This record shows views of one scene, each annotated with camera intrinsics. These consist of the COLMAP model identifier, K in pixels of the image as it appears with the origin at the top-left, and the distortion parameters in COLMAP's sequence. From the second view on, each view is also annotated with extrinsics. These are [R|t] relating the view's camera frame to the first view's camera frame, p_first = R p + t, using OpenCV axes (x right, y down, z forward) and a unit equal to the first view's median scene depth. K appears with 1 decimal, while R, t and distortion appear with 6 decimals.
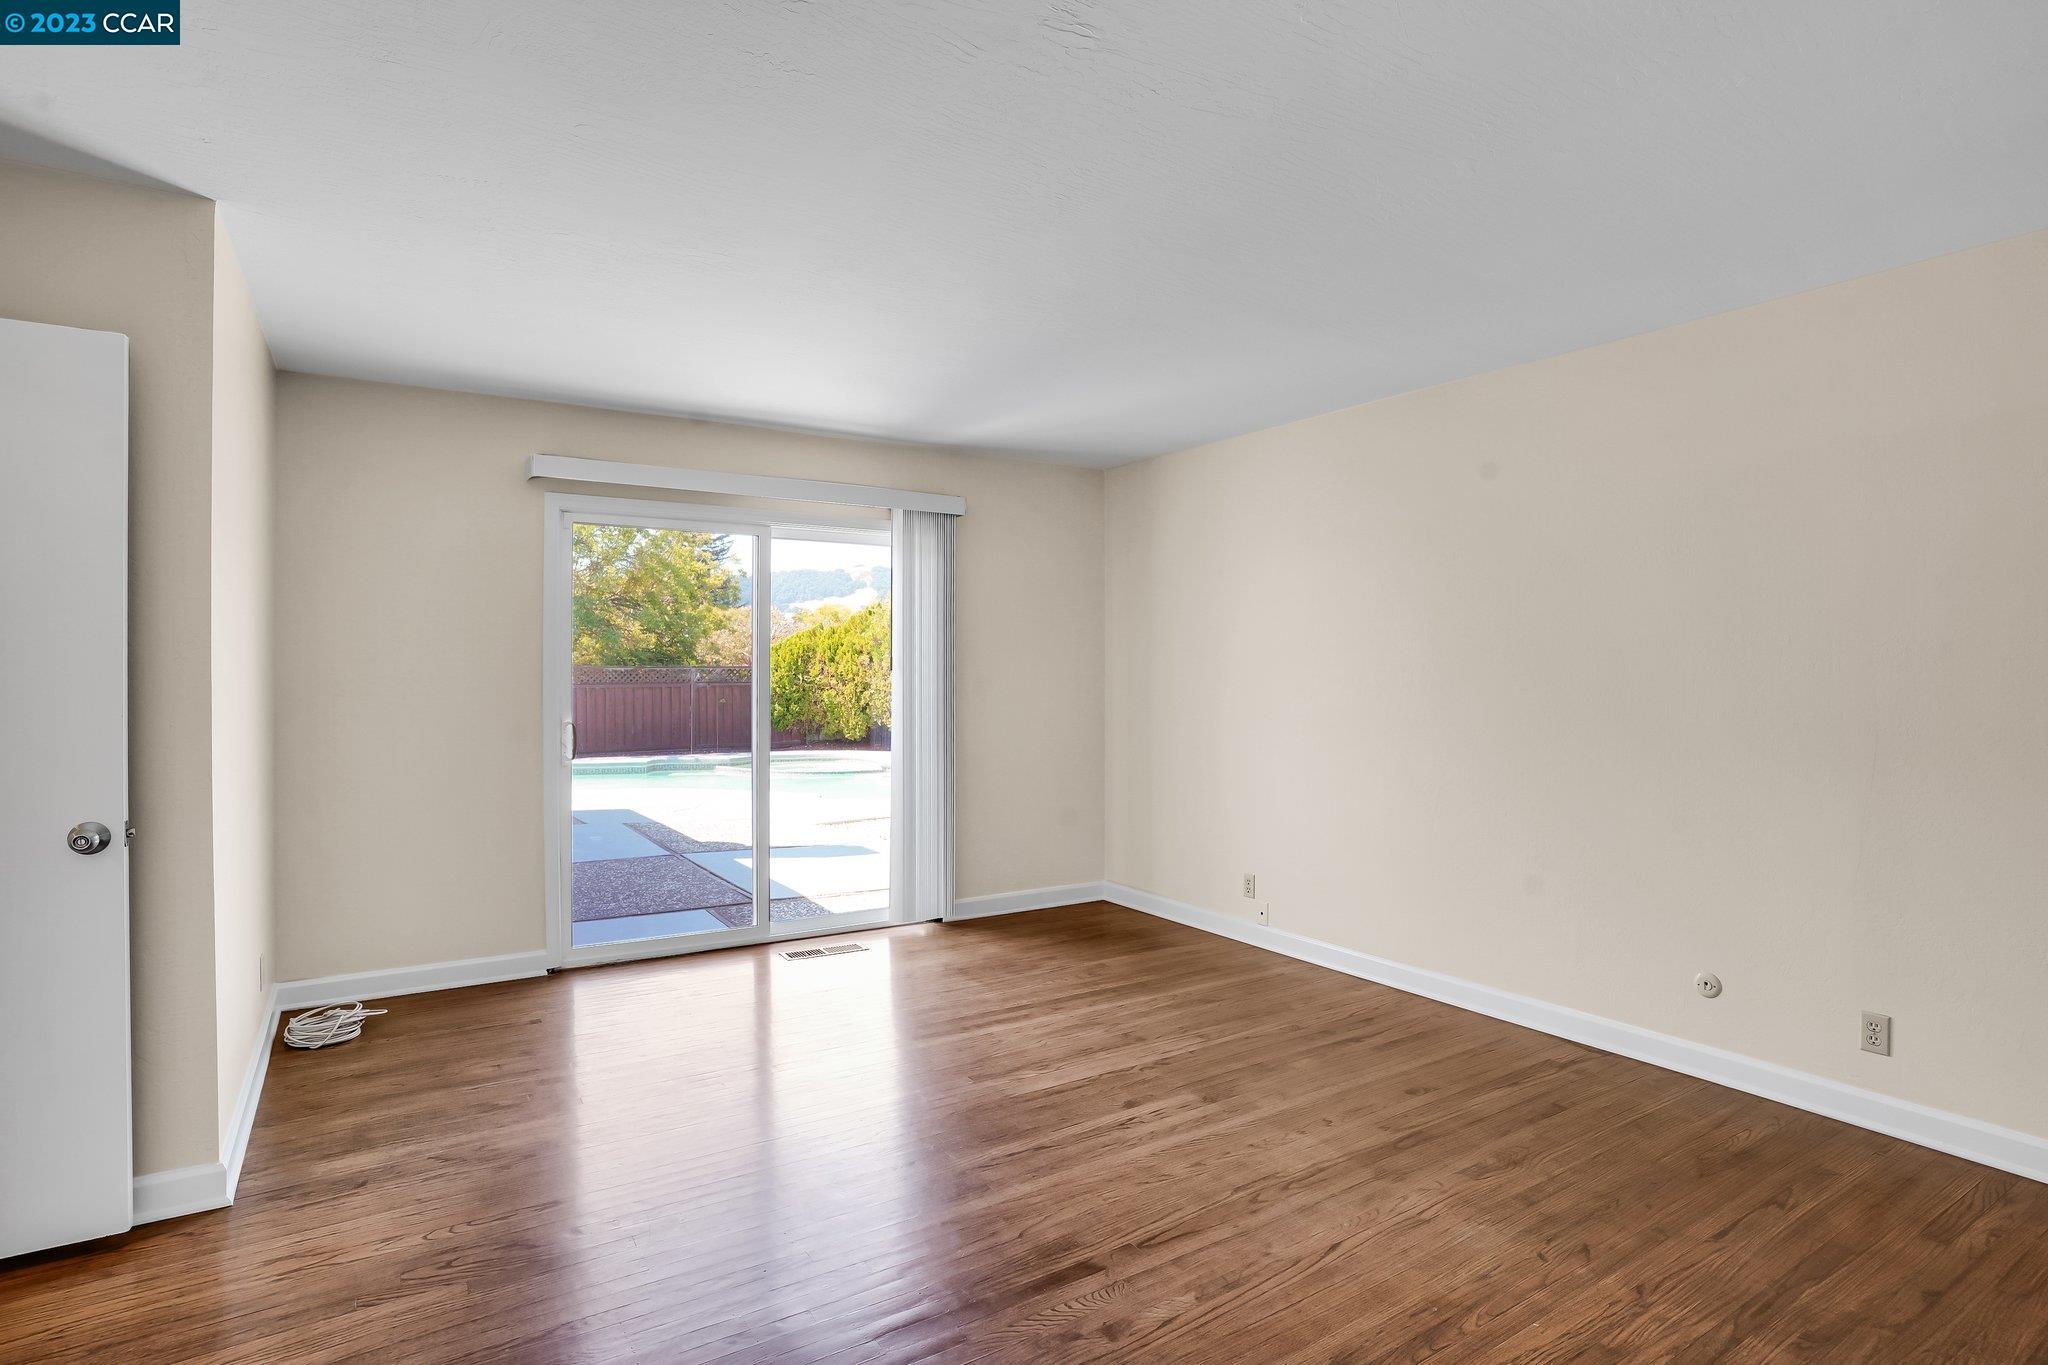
lens RADIAL K [[1018.1, 0, 1021.3], [0, 1018.1, 676.1], [0, 0, 1]] dist [-0.064077, 0.023804]
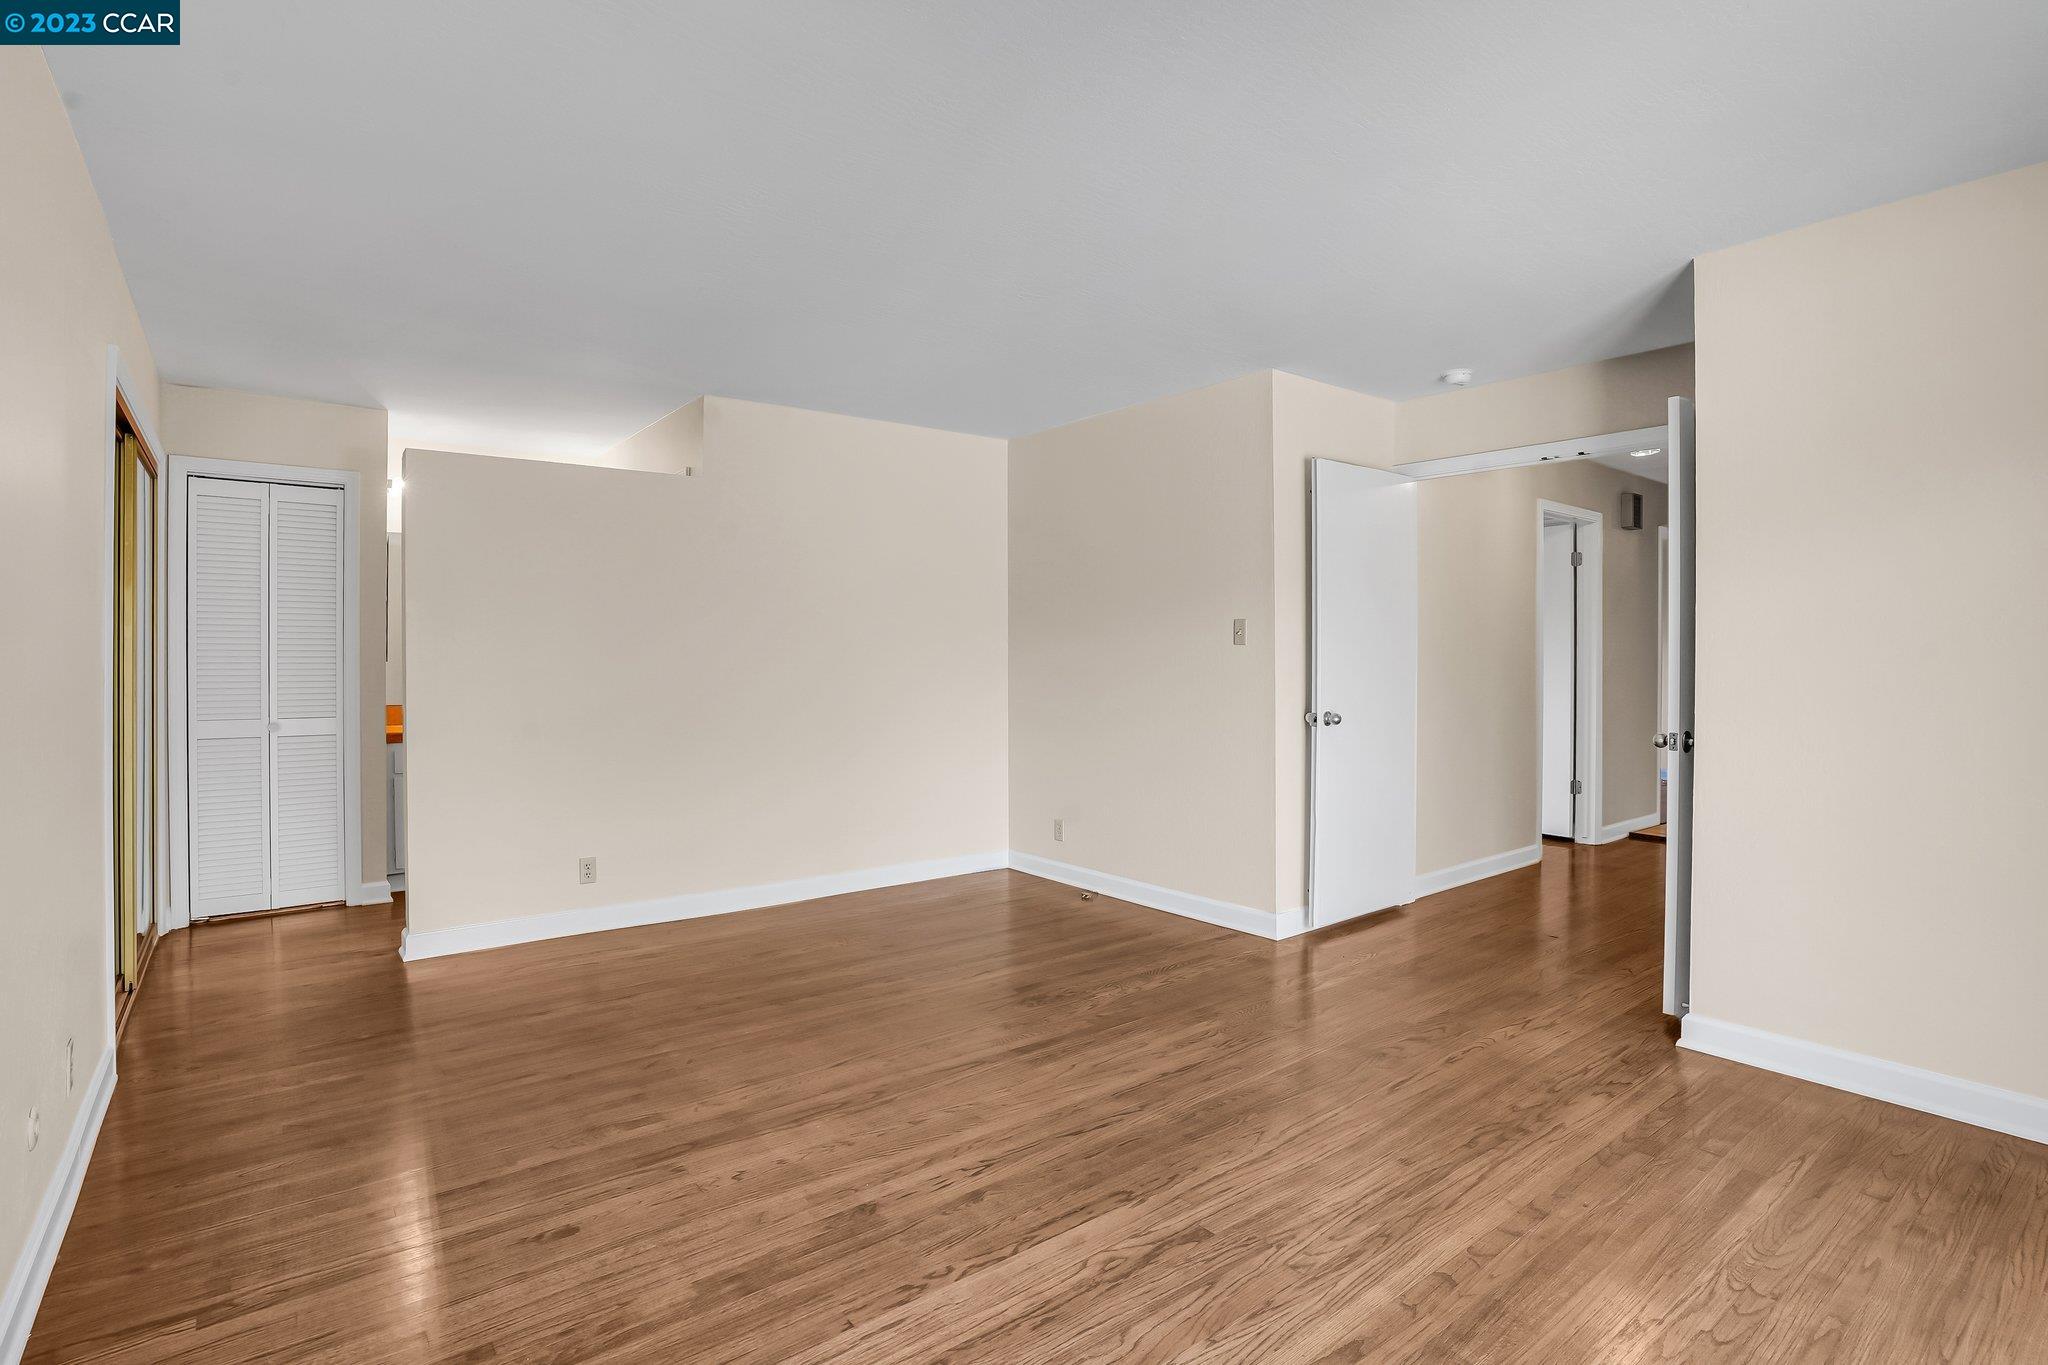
lens RADIAL K [[1018.1, 0, 1033.2], [0, 1018.1, 670.6], [0, 0, 1]] dist [-0.064077, 0.023804]
pose [[-0.994498, -0.000314, -0.104752, 0.150507], [-0.001870, 0.999889, 0.014758, 0.018124], [0.104736, 0.014873, -0.994389, 1.823741]]
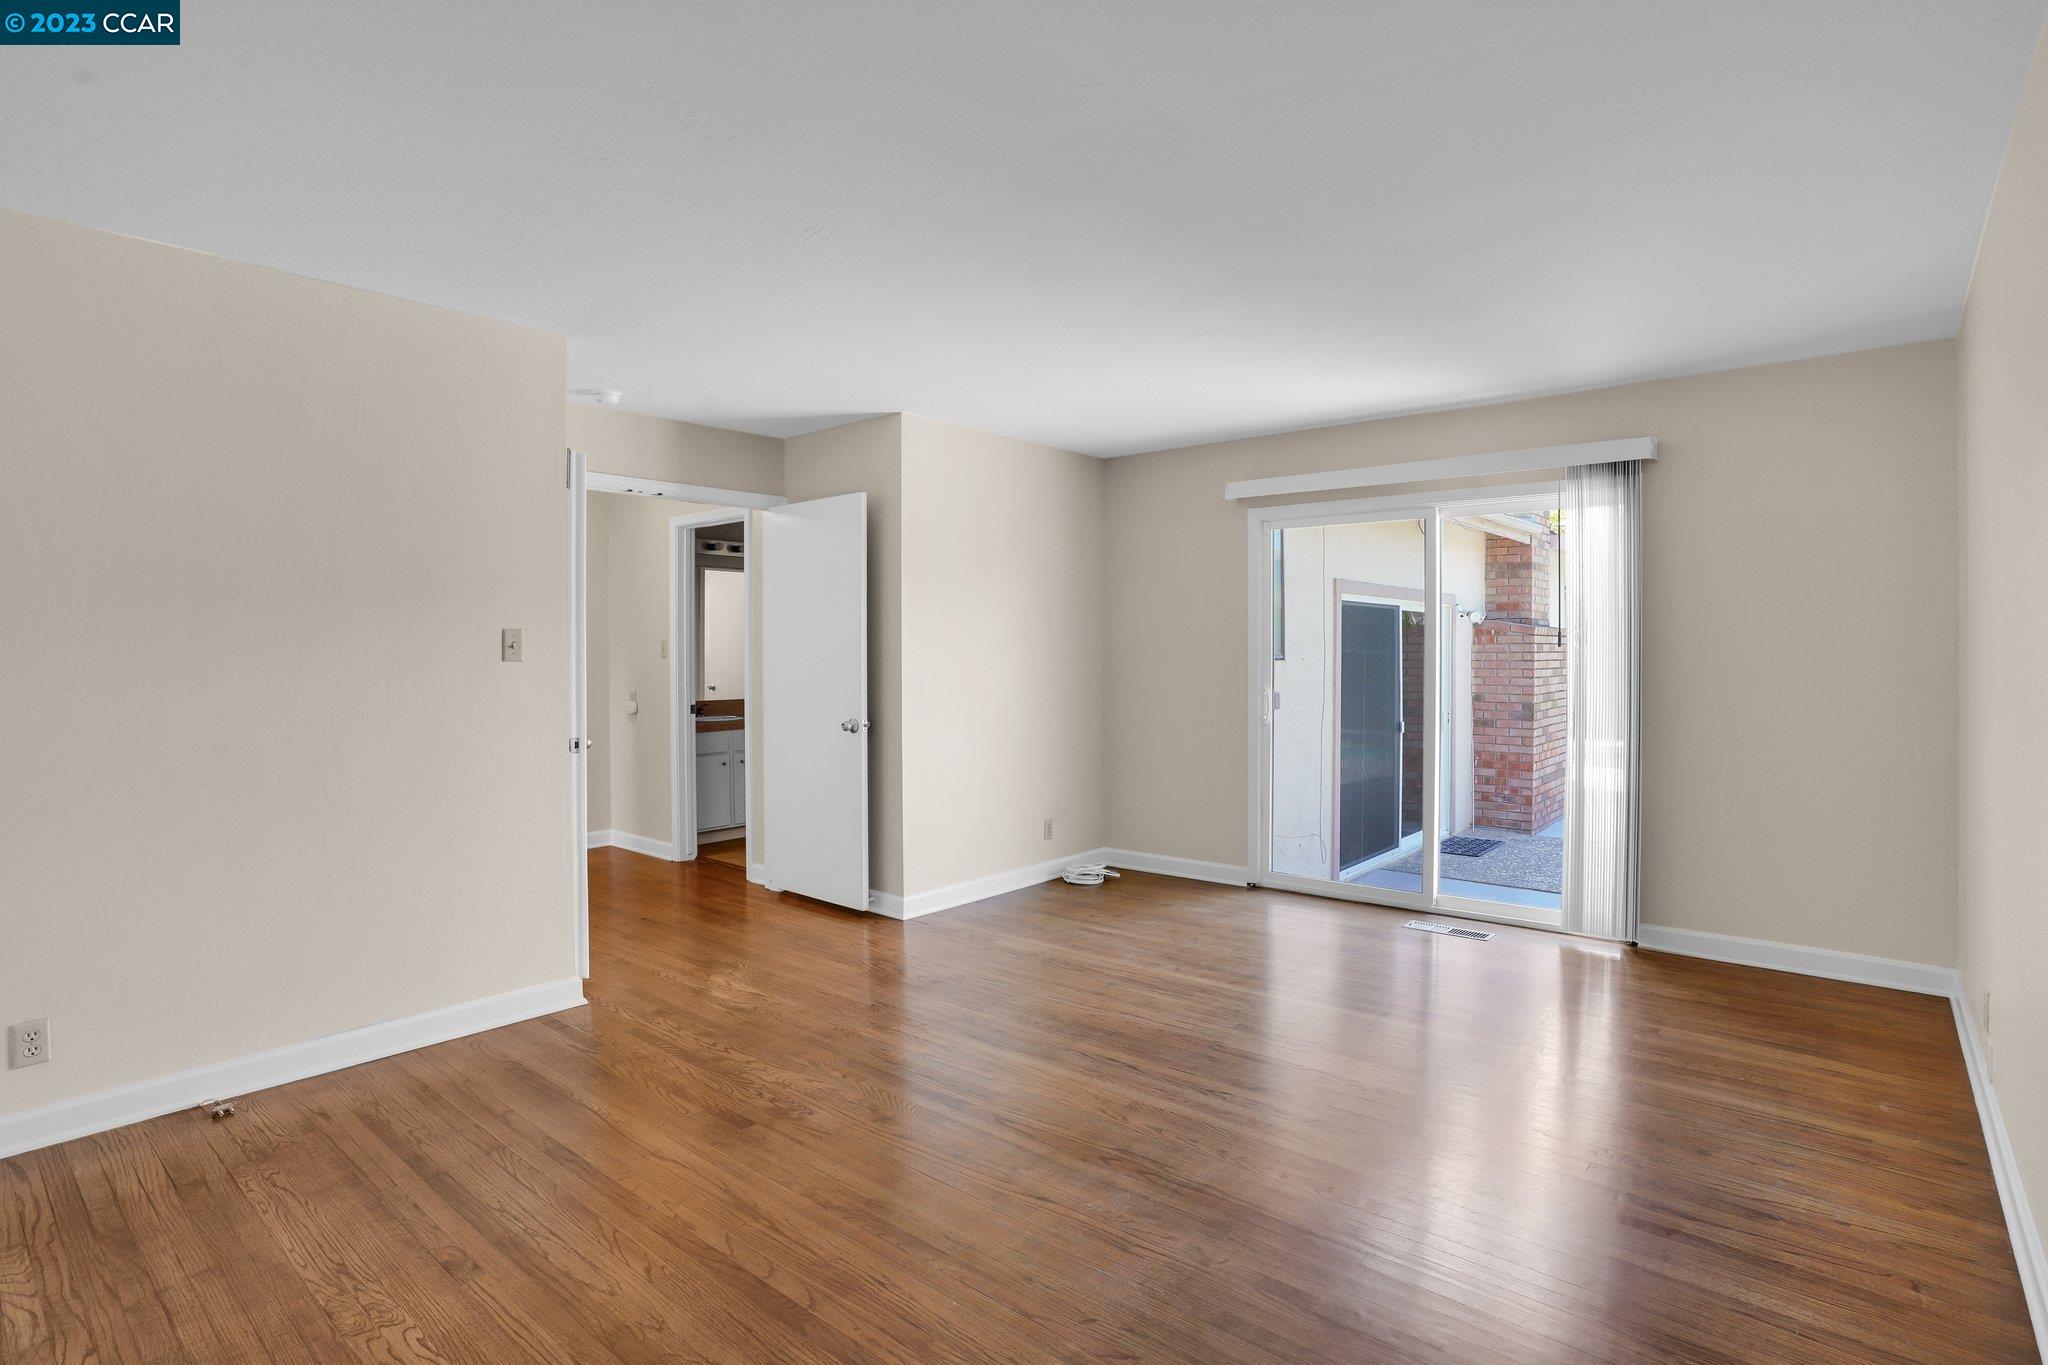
lens RADIAL K [[1018.1, 0, 1034.2], [0, 1018.1, 680.4], [0, 0, 1]] dist [-0.064077, 0.023804]
pose [[0.300048, 0.021500, -0.953682, 1.002686], [0.003903, 0.999710, 0.023766, 0.005394], [0.953916, -0.010853, 0.299877, 0.526839]]
